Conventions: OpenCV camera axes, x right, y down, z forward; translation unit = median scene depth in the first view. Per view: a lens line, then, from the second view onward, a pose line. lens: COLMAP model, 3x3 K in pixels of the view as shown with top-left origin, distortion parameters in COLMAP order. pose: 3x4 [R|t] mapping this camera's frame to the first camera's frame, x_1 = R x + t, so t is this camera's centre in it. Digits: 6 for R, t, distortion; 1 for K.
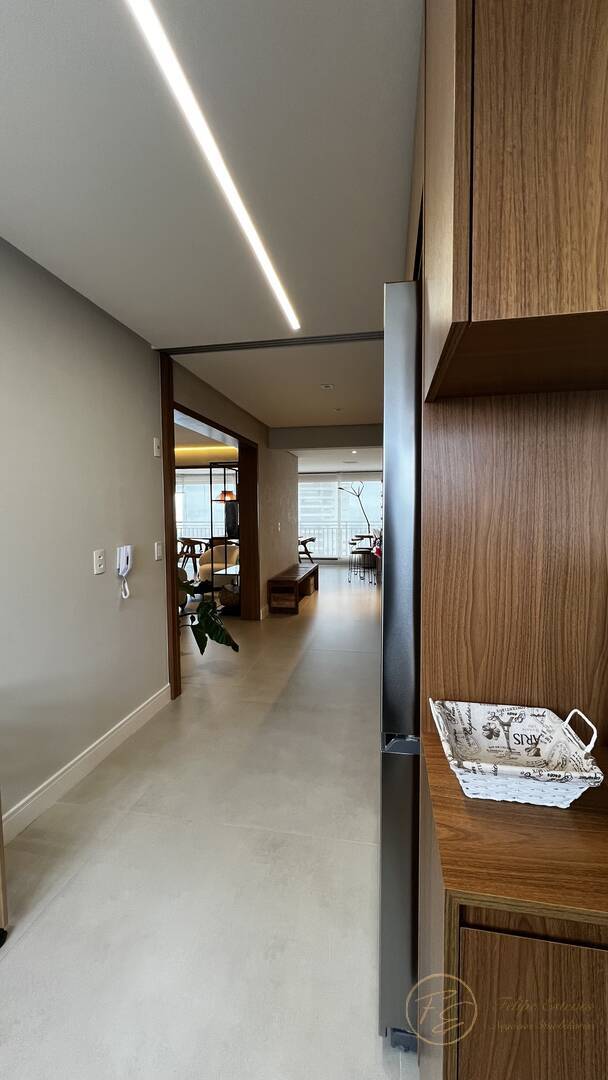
lens RADIAL K [[427.9, 0, 305.7], [0, 427.9, 540.5], [0, 0, 1]] dist [0.011479, 0.000345]
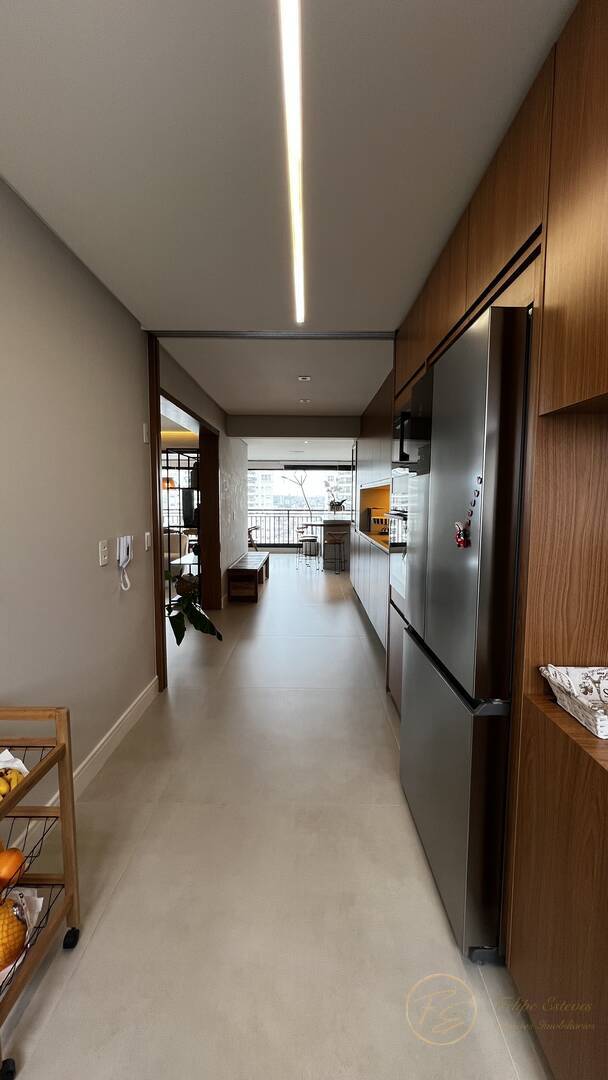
lens RADIAL K [[427.9, 0, 305.5], [0, 427.9, 537.8], [0, 0, 1]] dist [0.011479, 0.000345]
pose [[0.983556, -0.004094, 0.180558, -0.170997], [-0.000081, 0.999733, 0.023107, -0.004692], [-0.180604, -0.022742, 0.983293, -0.016954]]
